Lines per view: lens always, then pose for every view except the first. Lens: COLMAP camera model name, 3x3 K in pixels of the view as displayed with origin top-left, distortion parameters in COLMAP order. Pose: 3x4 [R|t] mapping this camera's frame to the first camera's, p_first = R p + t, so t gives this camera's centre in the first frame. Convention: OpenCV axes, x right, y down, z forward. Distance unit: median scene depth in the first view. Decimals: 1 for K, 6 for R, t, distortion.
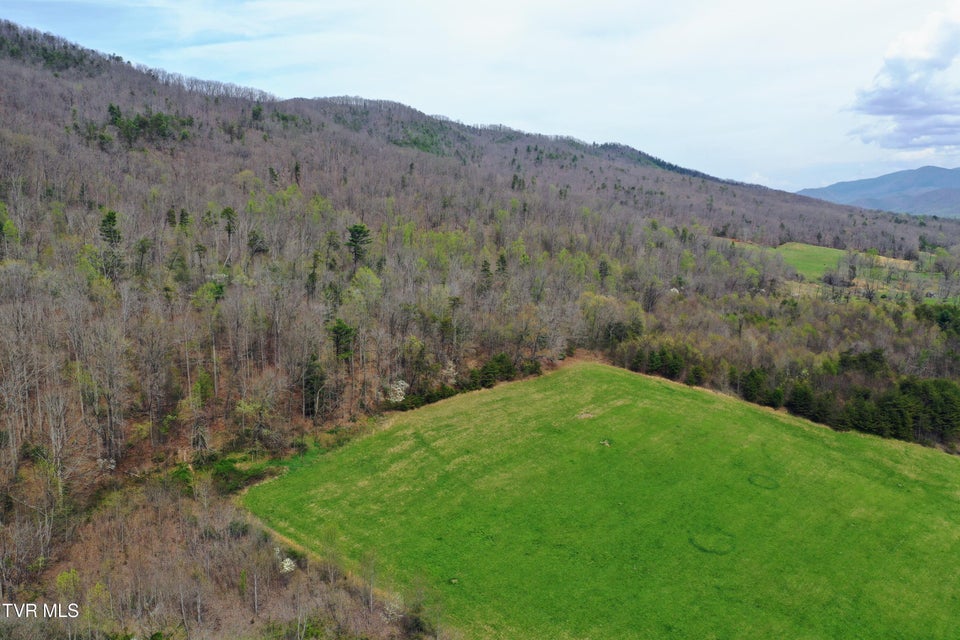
lens RADIAL K [[756.8, 0, 480.0], [0, 756.8, 320.0], [0, 0, 1]] dist [0.002211, 0.005734]
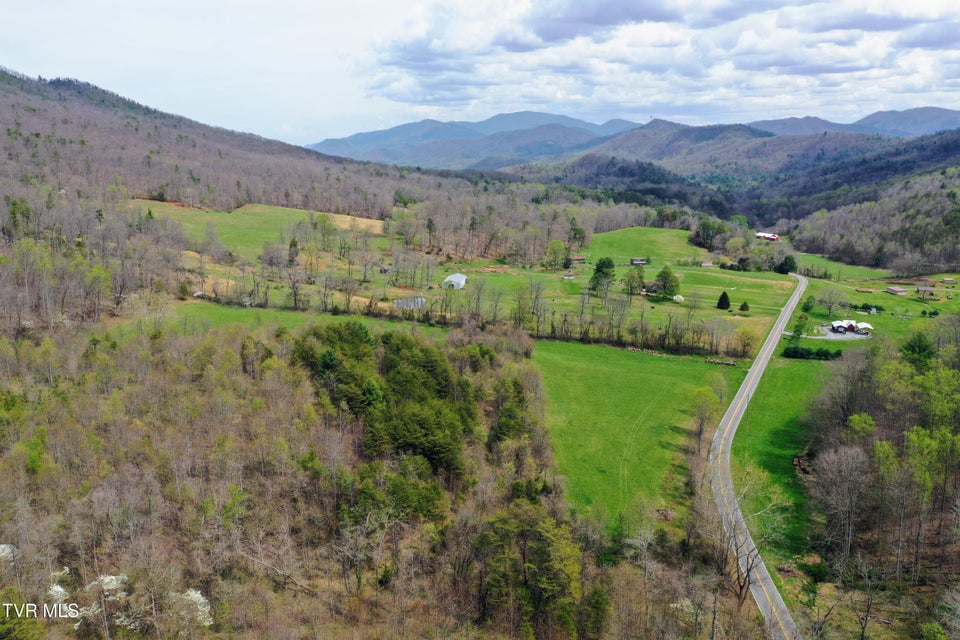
lens RADIAL K [[756.8, 0, 480.0], [0, 756.8, 320.0], [0, 0, 1]] dist [0.002211, 0.005734]
pose [[0.839876, -0.121415, 0.529024, 0.149538], [0.088115, 0.992230, 0.087832, -0.025261], [-0.535578, -0.027153, 0.844049, 0.158288]]
